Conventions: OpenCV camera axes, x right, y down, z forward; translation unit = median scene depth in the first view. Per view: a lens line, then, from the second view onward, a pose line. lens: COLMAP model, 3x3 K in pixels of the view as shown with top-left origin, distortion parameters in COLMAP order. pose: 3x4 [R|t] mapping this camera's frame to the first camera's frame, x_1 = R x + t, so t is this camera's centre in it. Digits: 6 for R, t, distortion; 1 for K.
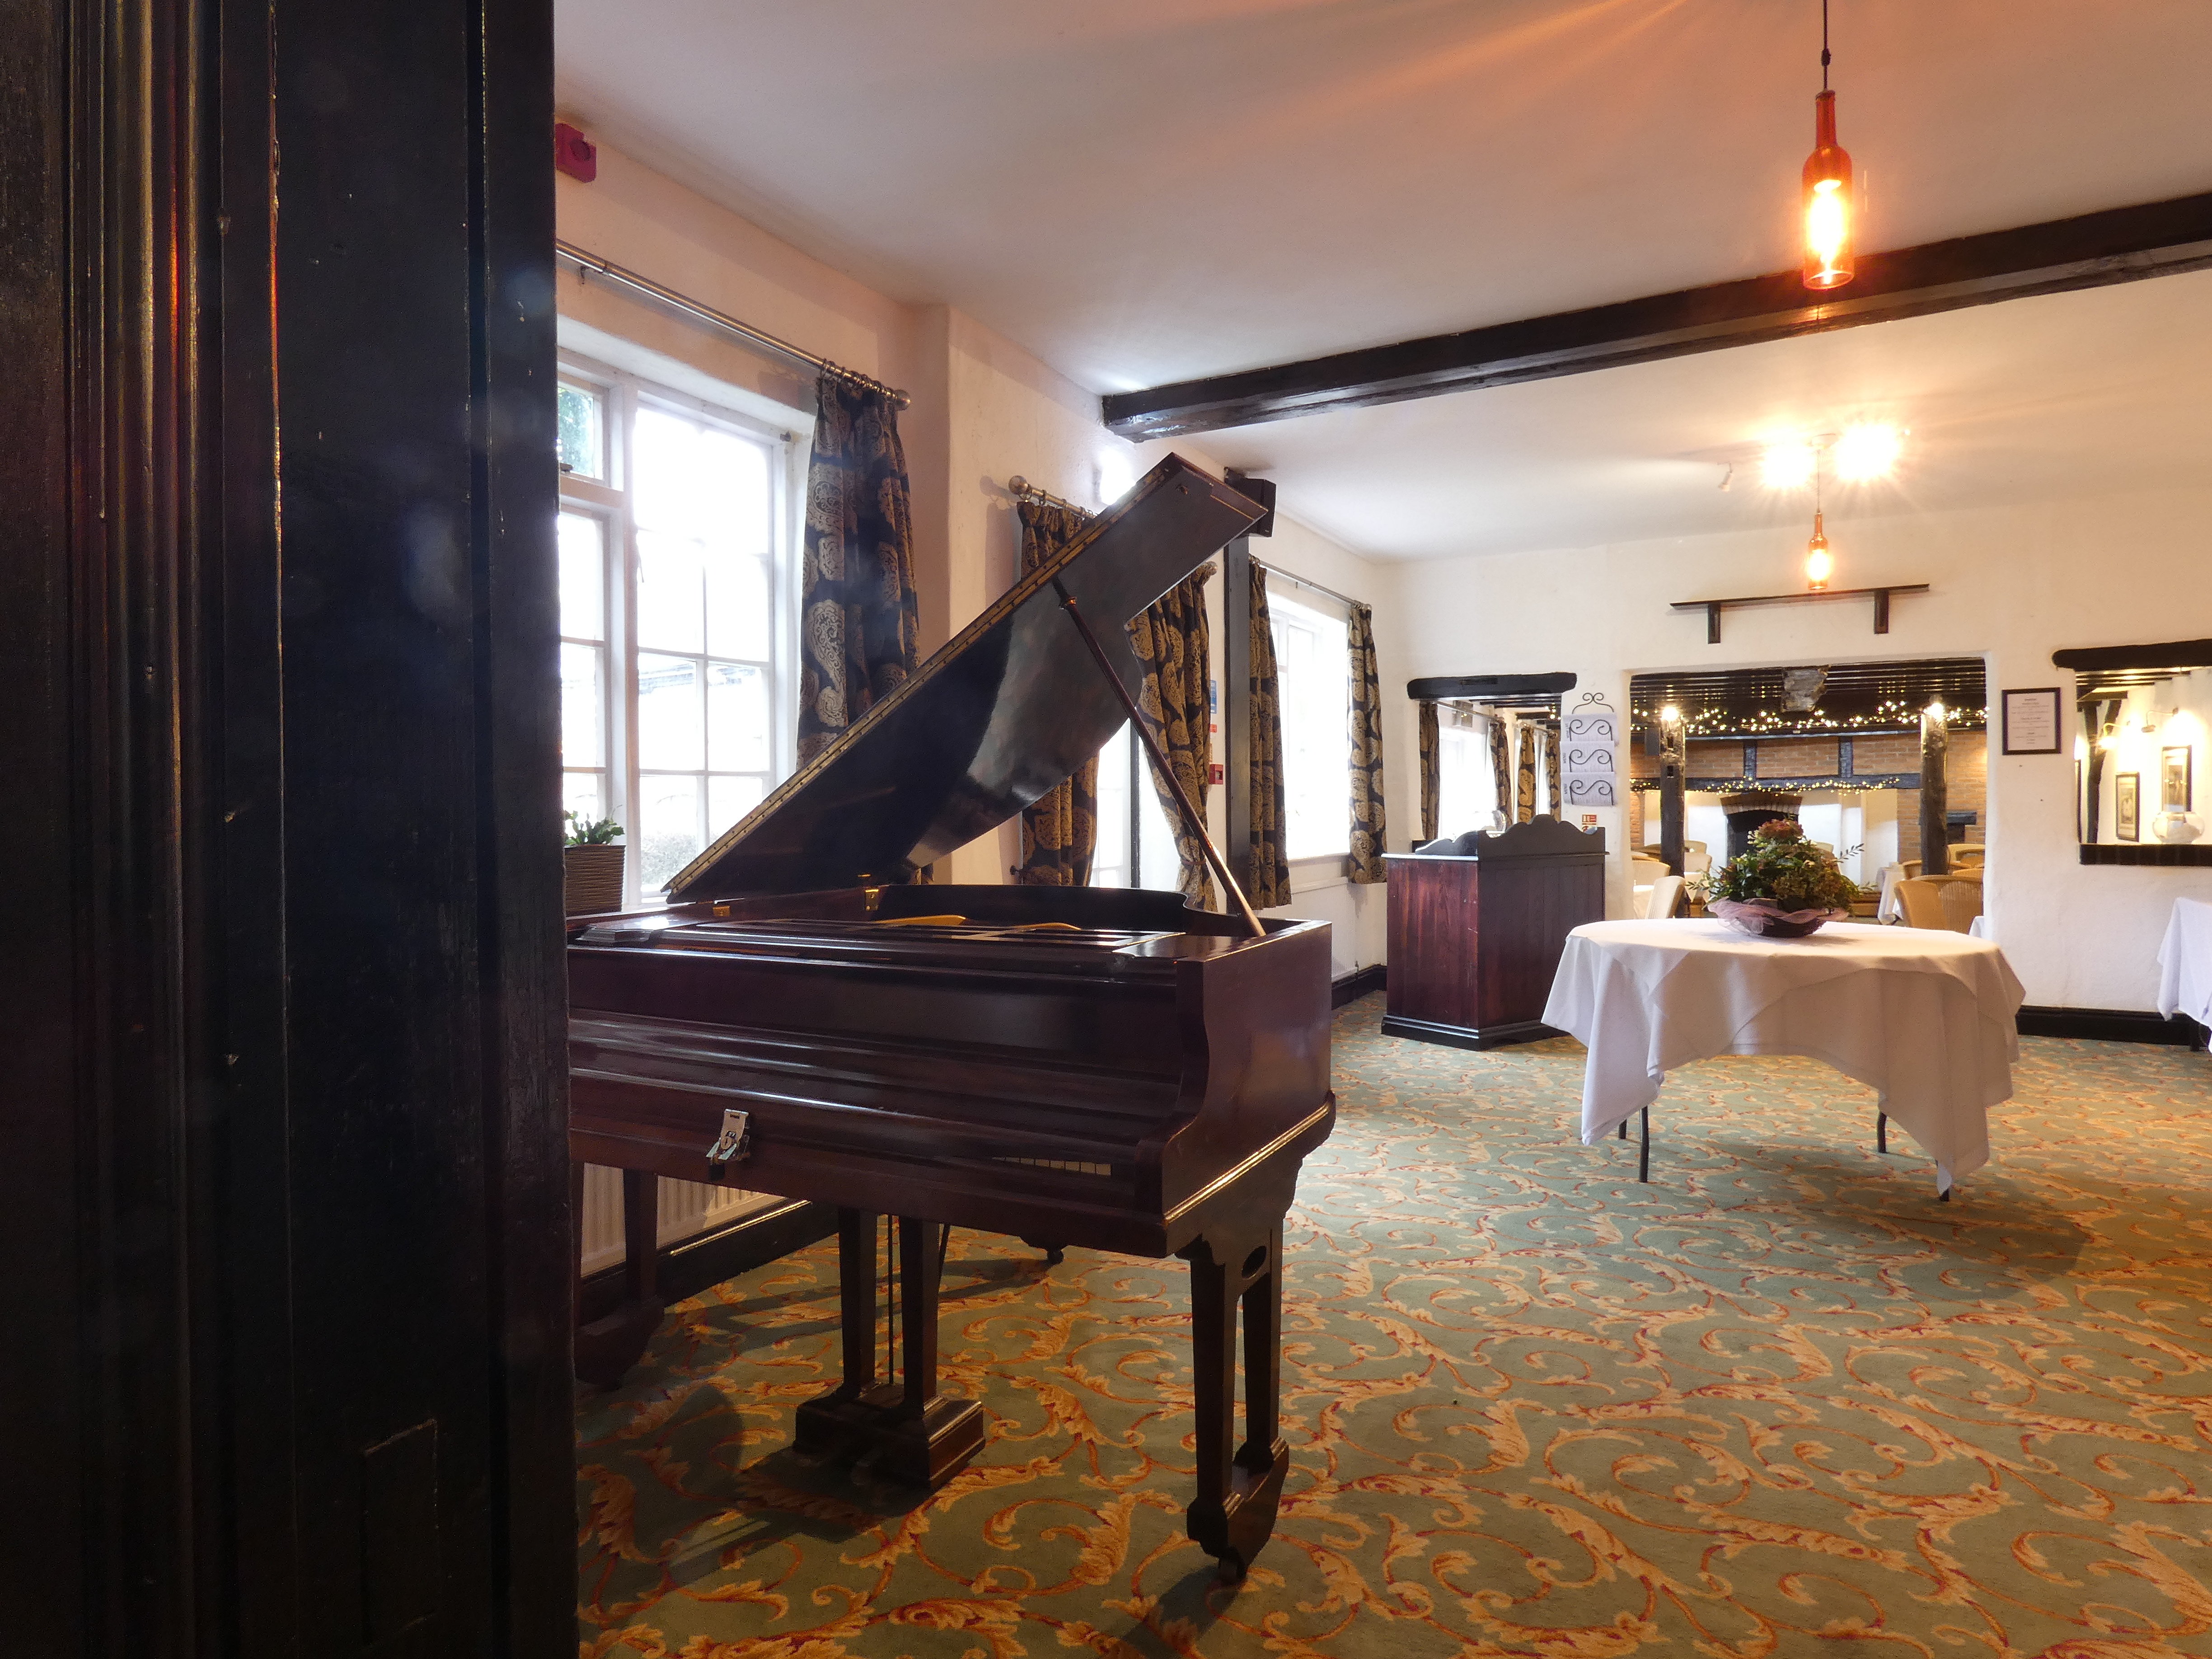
lens RADIAL K [[1308.4, 0, 1091.1], [0, 1308.4, 825.5], [0, 0, 1]] dist [-0.014571, 0.012329]
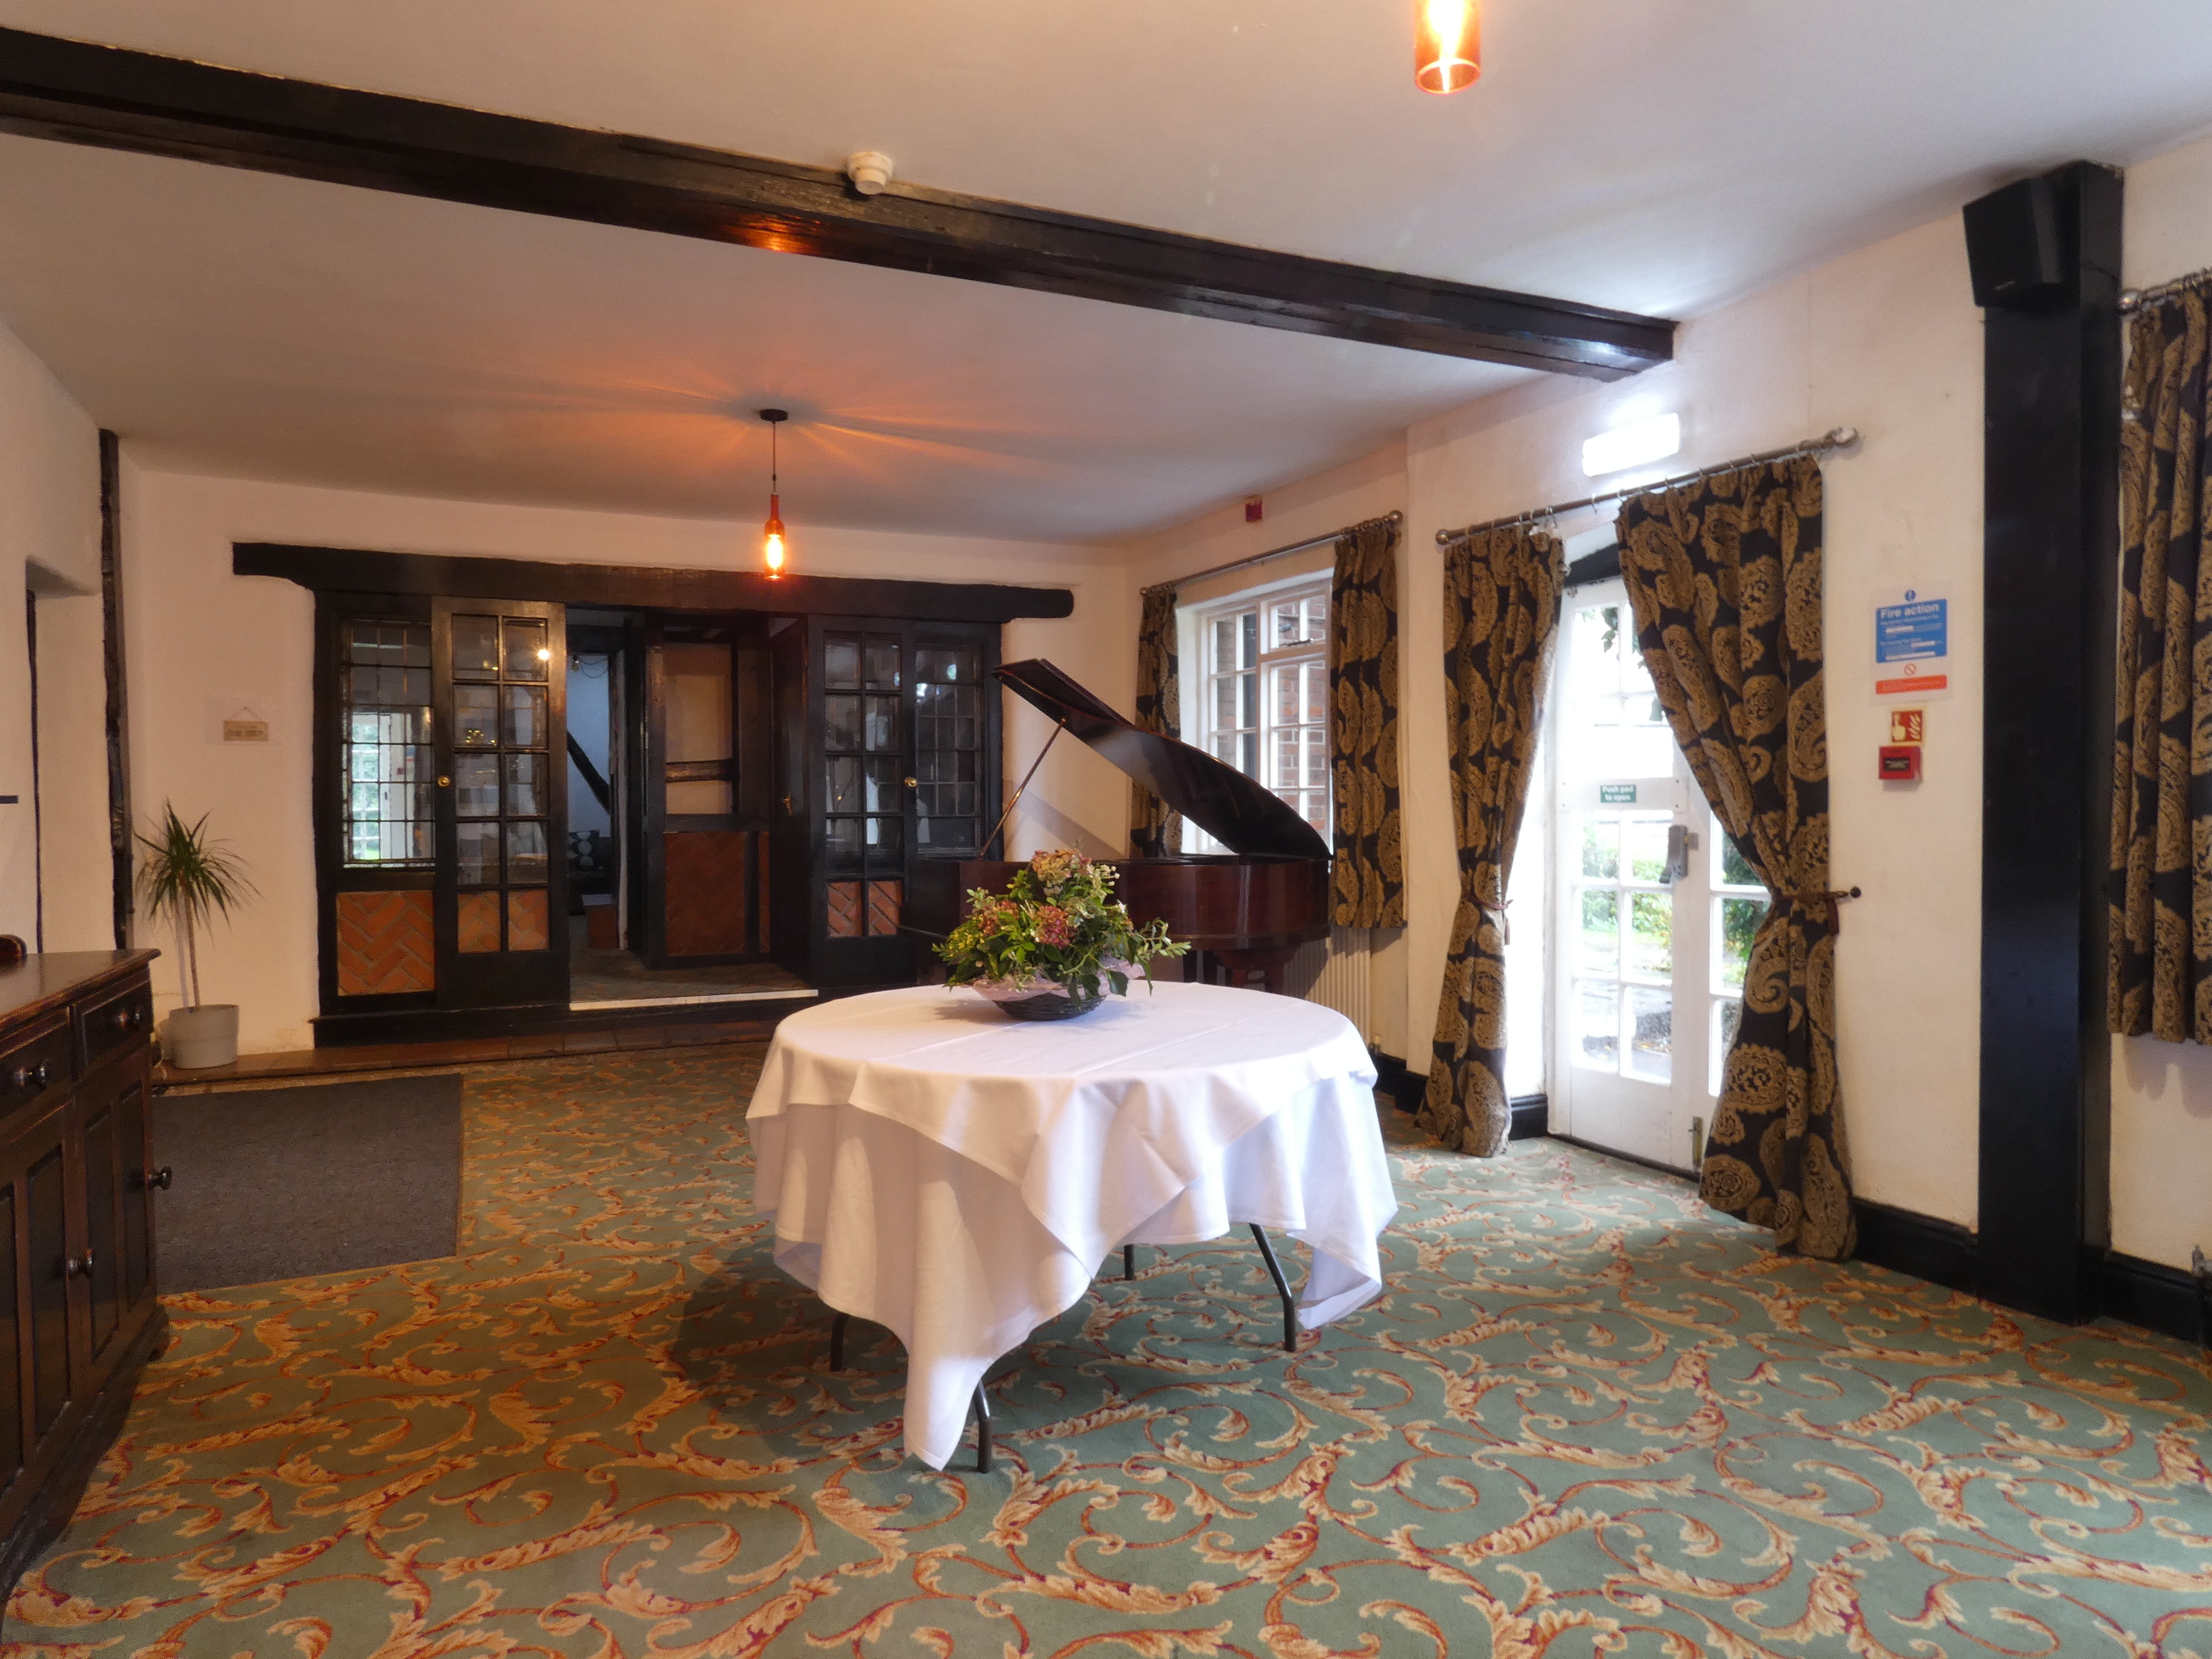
lens RADIAL K [[1308.4, 0, 1109.2], [0, 1308.4, 805.4], [0, 0, 1]] dist [-0.014571, 0.012329]
pose [[-0.573345, 0.012366, -0.819221, 1.209724], [-0.006718, 0.999782, 0.019793, -0.044244], [0.819287, 0.016852, -0.573137, 1.603284]]
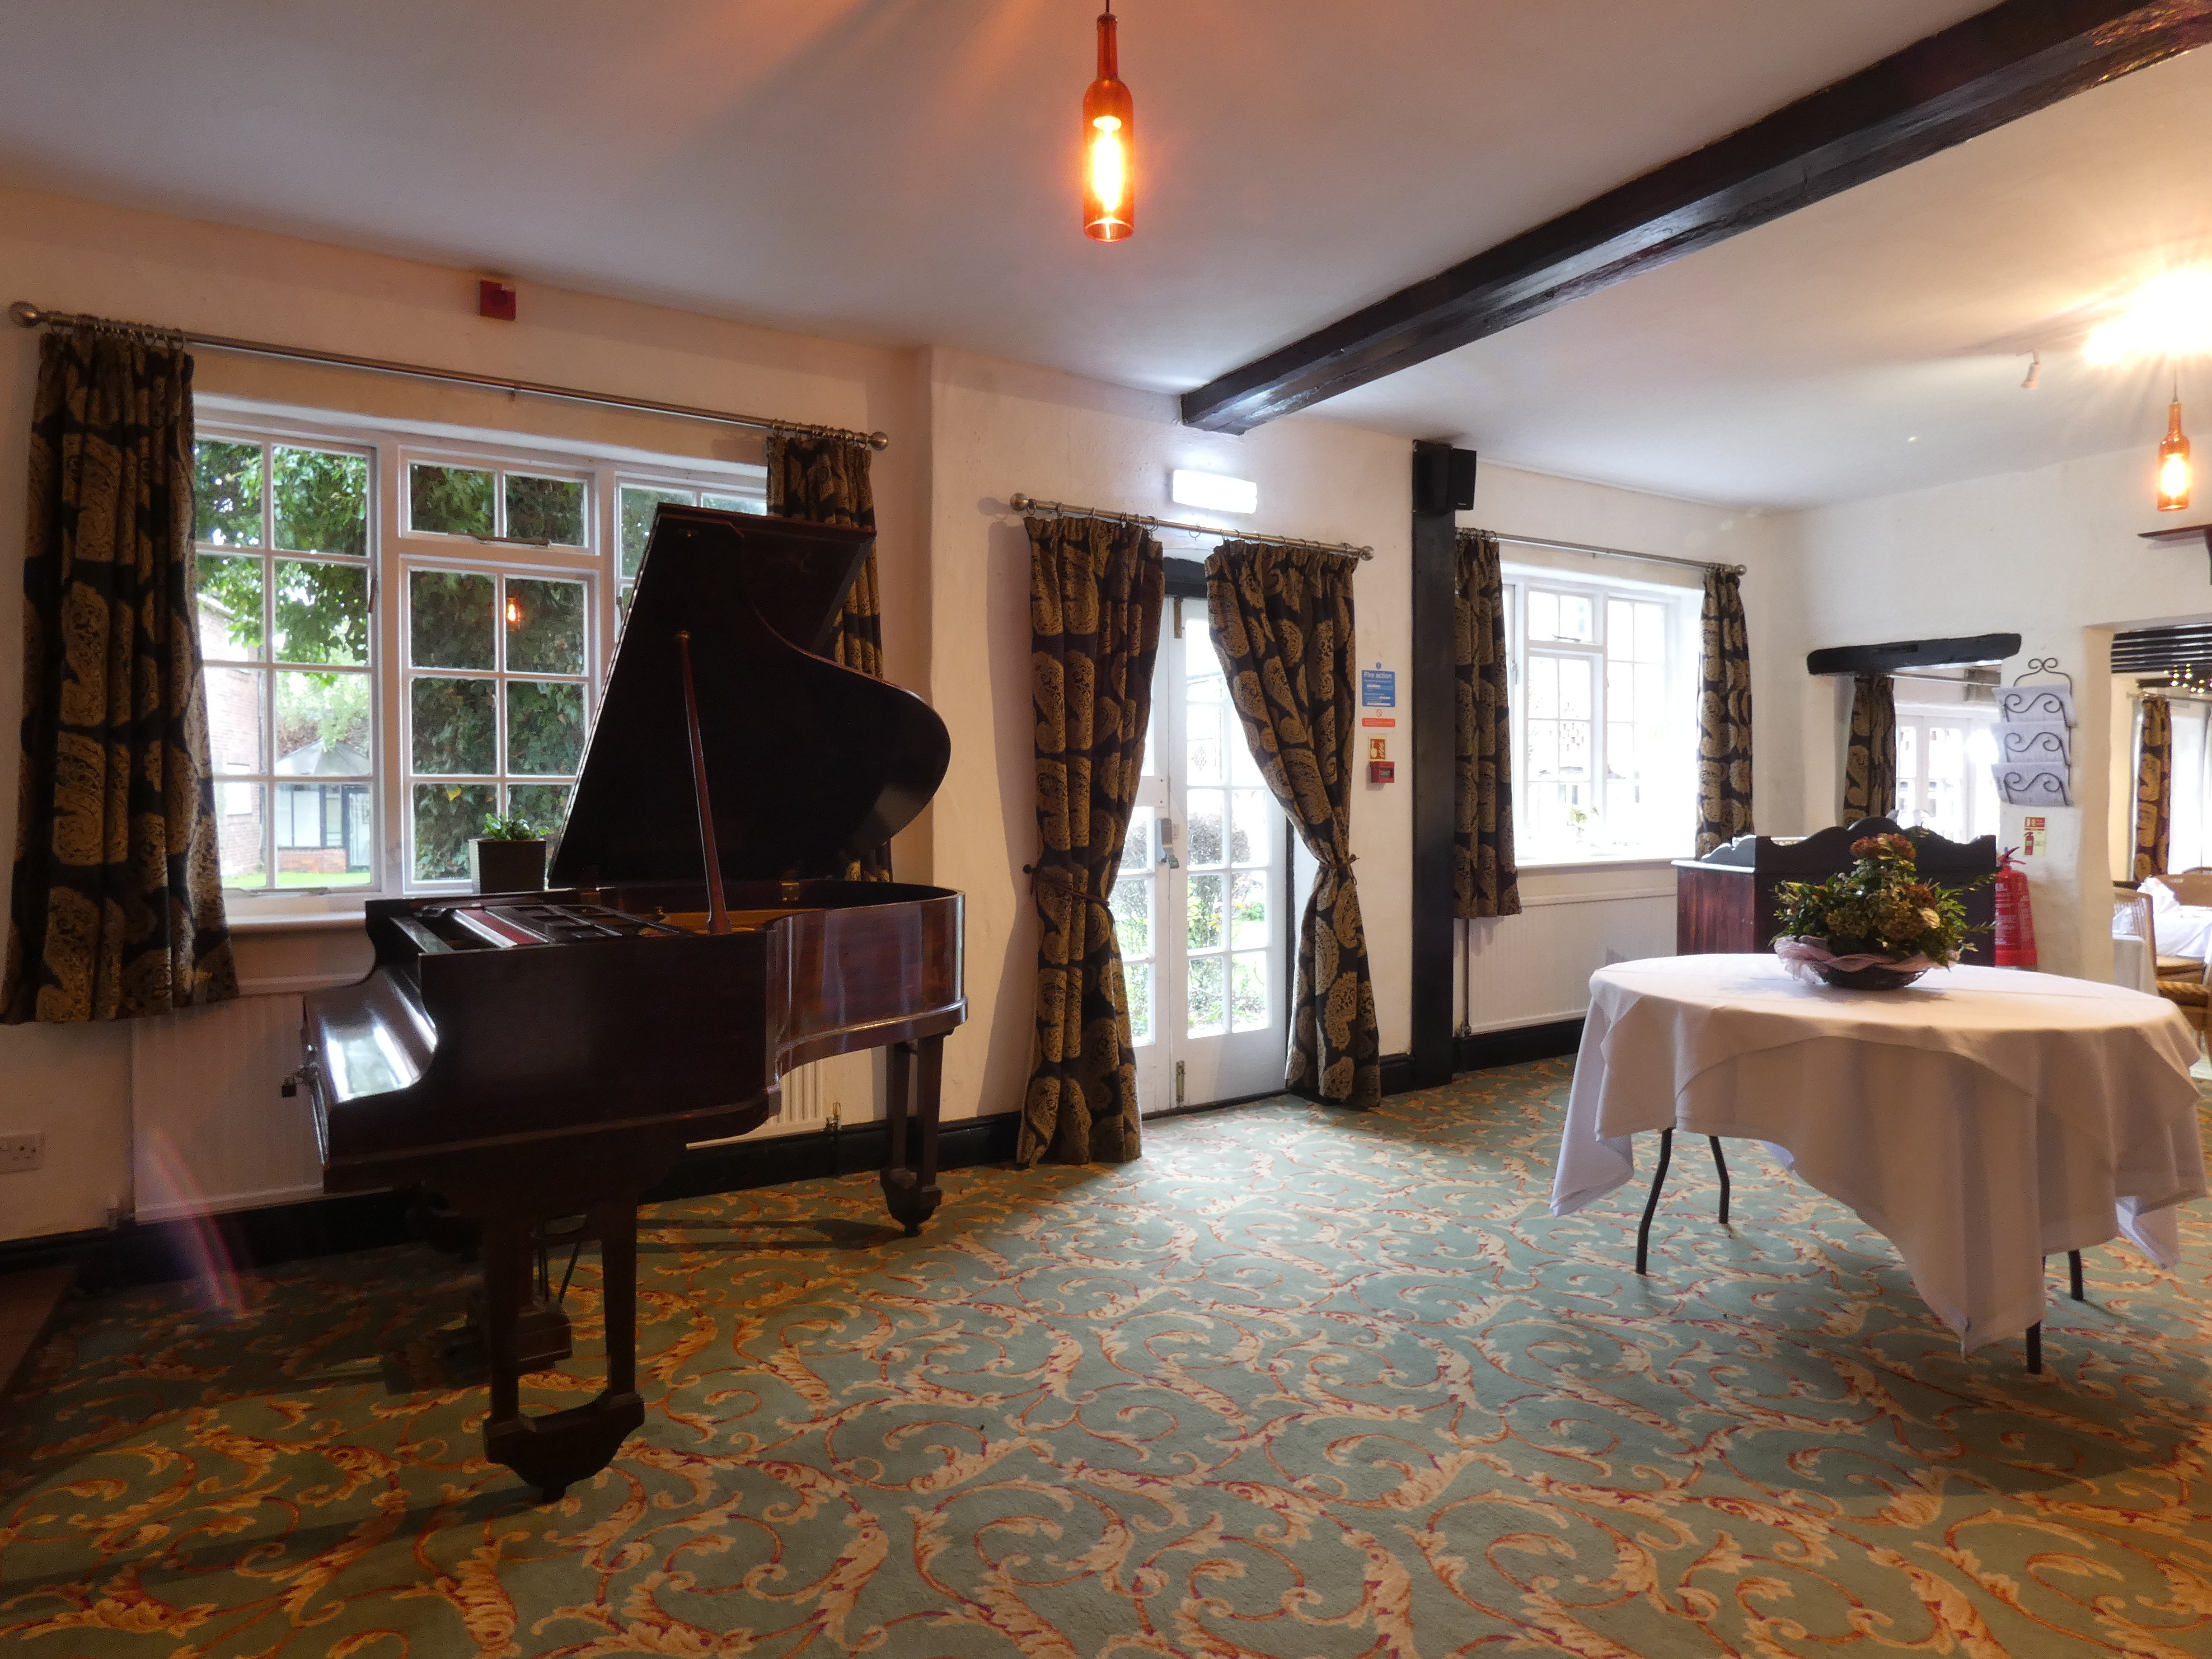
lens RADIAL K [[1308.4, 0, 1104.6], [0, 1308.4, 815.8], [0, 0, 1]] dist [-0.014571, 0.012329]
pose [[0.870648, 0.011596, -0.491770, 0.582988], [-0.009908, 0.999933, 0.006037, -0.017178], [0.491806, -0.000383, 0.870704, 0.132491]]
